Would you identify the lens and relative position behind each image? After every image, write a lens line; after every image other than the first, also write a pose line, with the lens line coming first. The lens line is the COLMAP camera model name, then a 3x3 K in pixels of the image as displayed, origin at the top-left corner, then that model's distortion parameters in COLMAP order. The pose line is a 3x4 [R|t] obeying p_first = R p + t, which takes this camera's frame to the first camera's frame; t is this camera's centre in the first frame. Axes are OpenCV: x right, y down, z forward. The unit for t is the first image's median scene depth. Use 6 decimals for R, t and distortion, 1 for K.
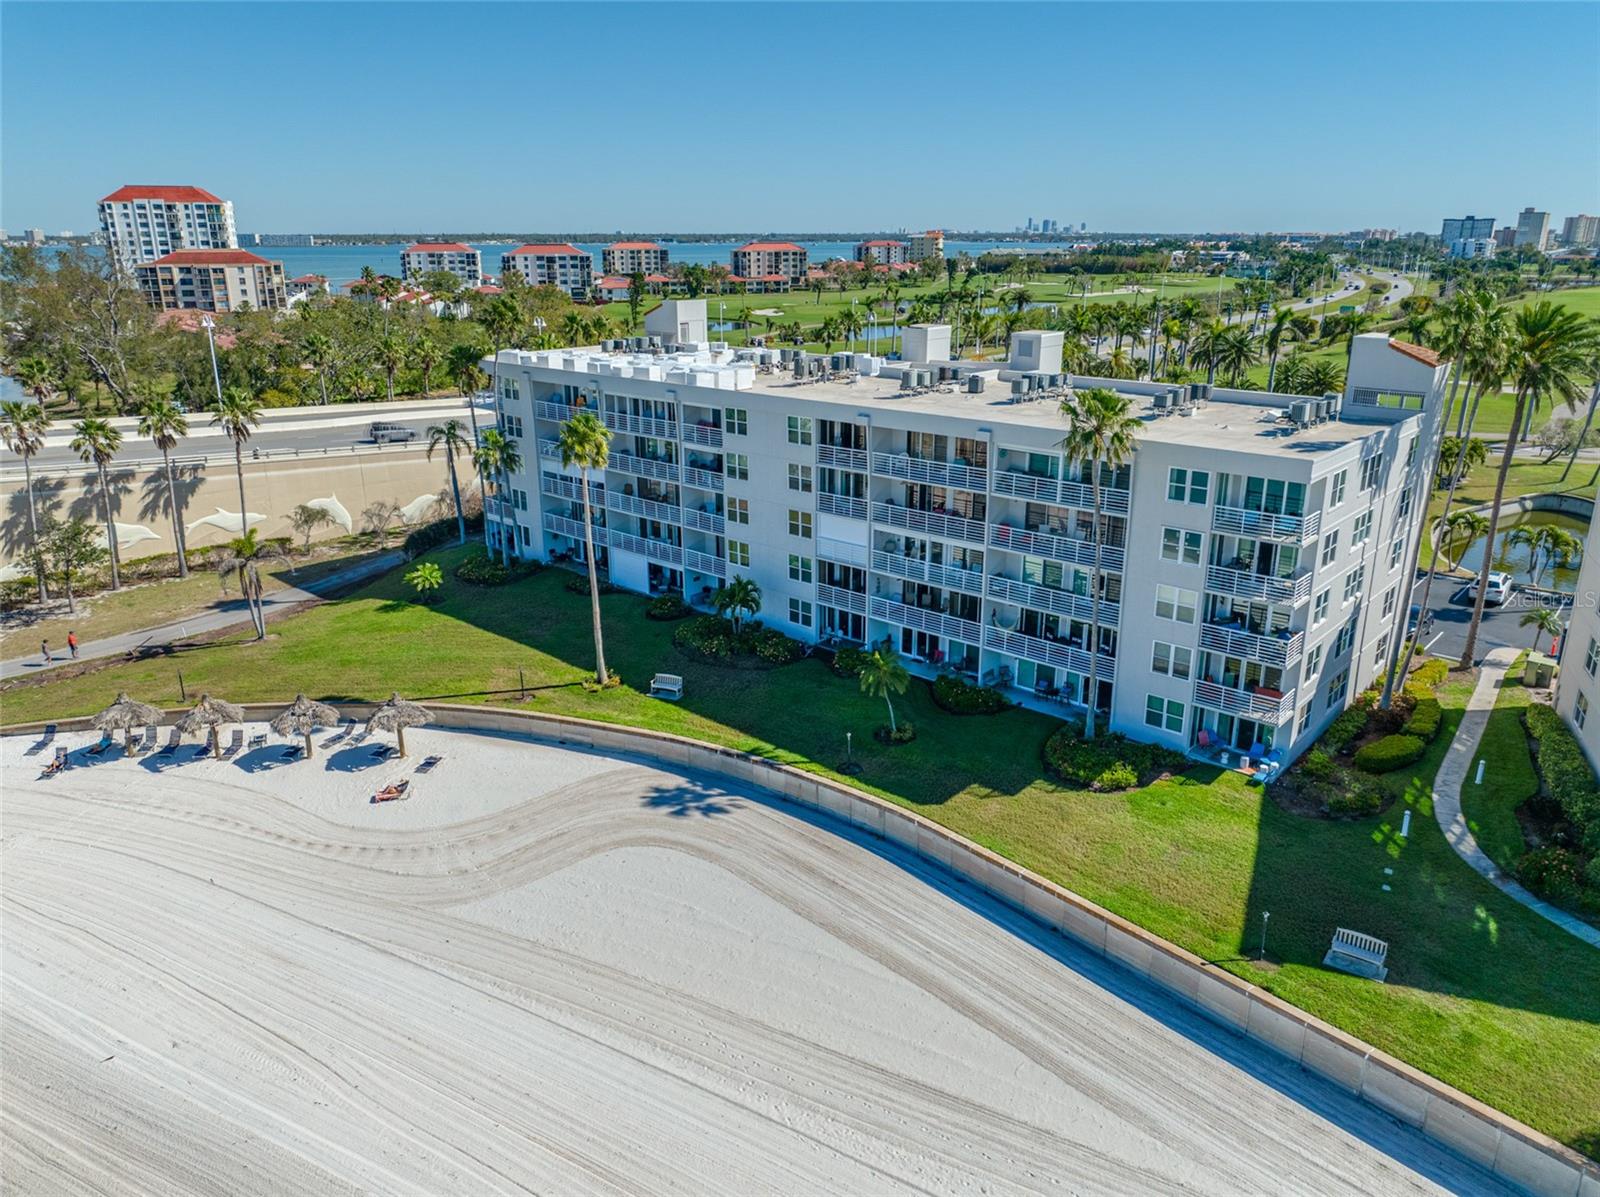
lens RADIAL K [[1128.7, 0, 809.9], [0, 1128.7, 604.7], [0, 0, 1]] dist [-0.000055, 0.003263]
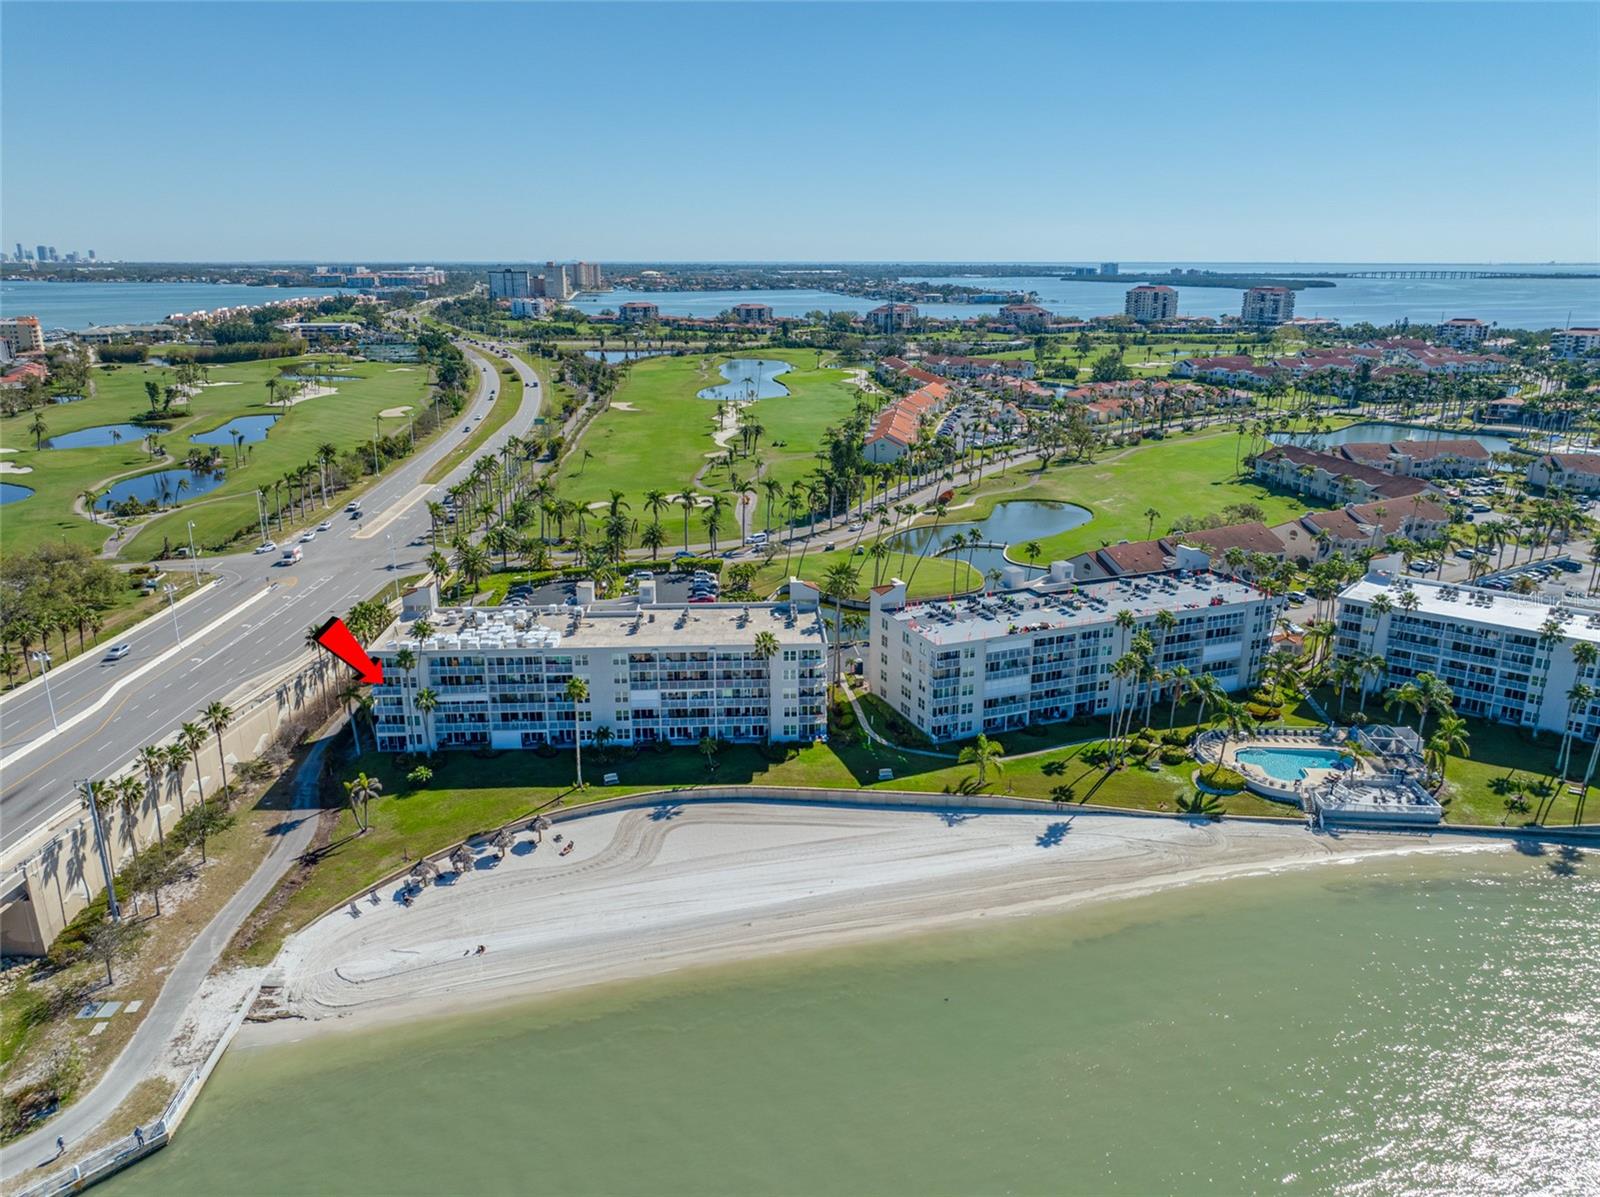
lens RADIAL K [[1128.7, 0, 804.4], [0, 1128.7, 604.3], [0, 0, 1]] dist [-0.000055, 0.003263]
pose [[0.711445, -0.205903, 0.671901, -1.360597], [0.216816, 0.973782, 0.068838, -0.362146], [-0.668459, 0.096704, 0.737435, -1.062535]]
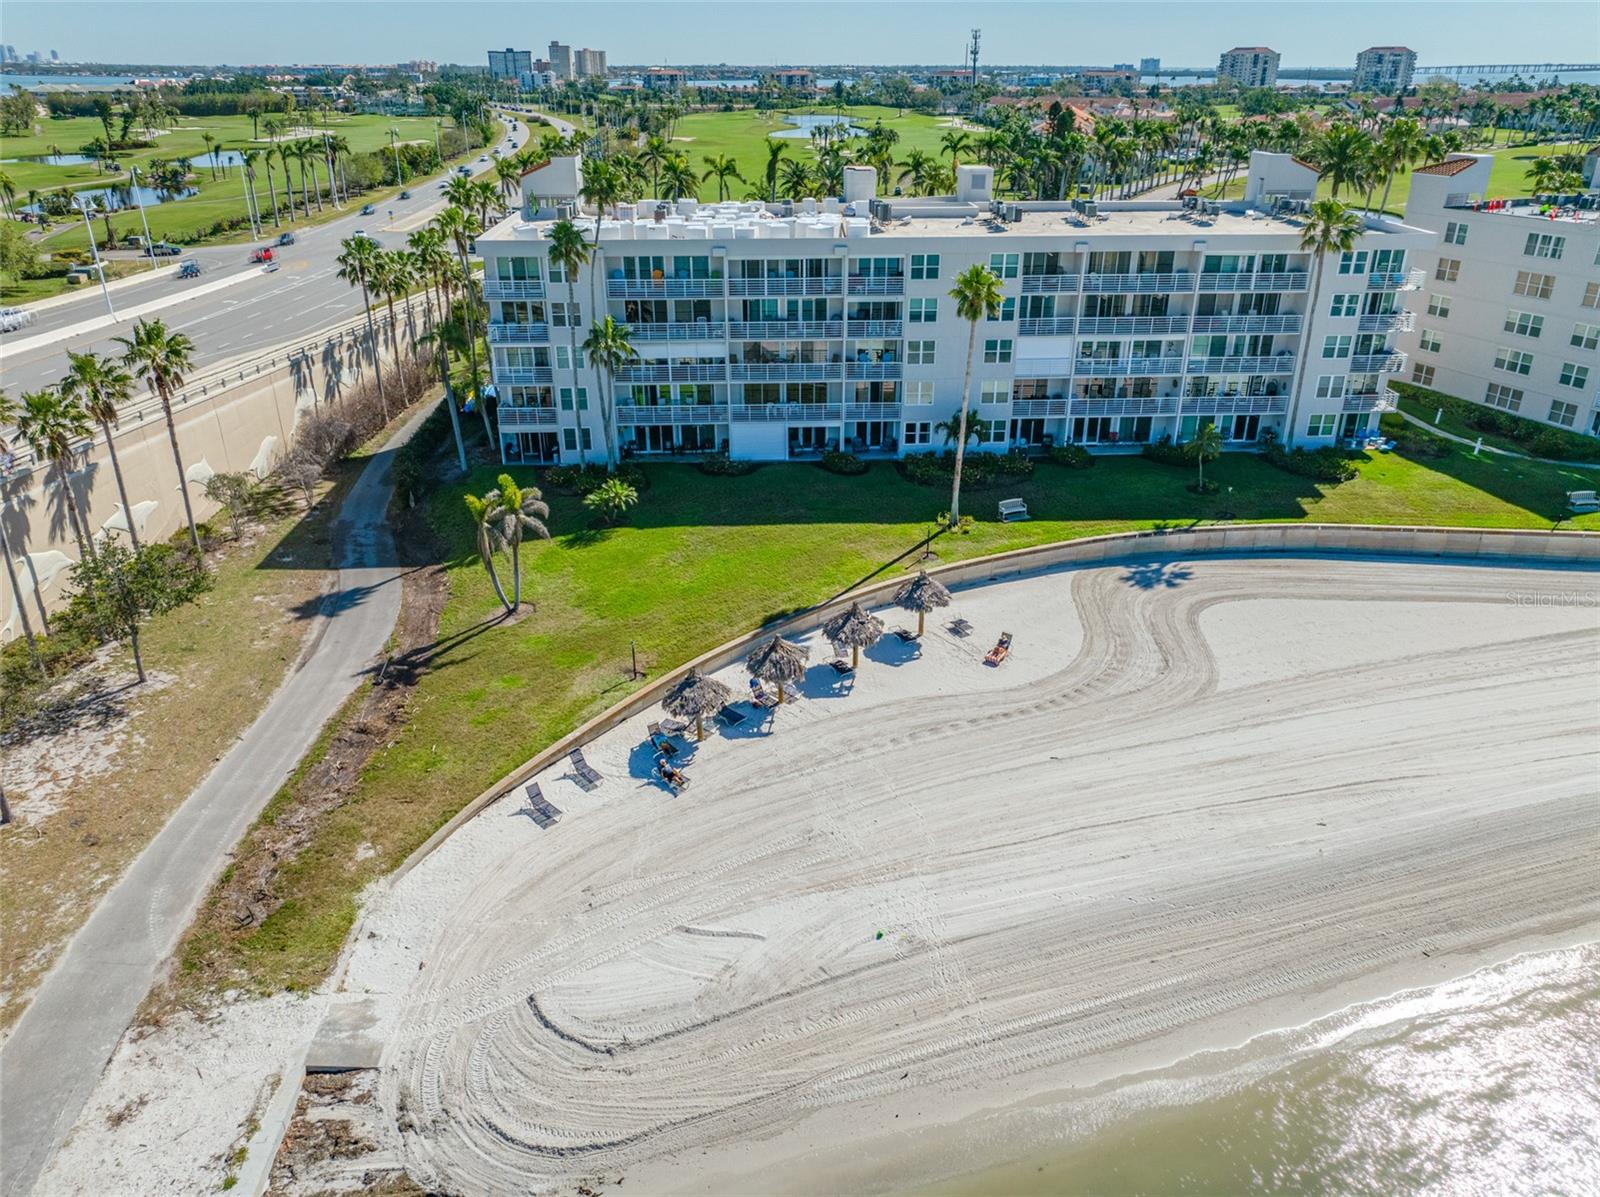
lens RADIAL K [[1128.7, 0, 802.9], [0, 1128.7, 595.6], [0, 0, 1]] dist [-0.000055, 0.003263]
pose [[0.715639, -0.298238, 0.631597, -1.005554], [0.219378, 0.954472, 0.202129, -0.117489], [-0.663124, -0.006093, 0.748484, 0.303883]]
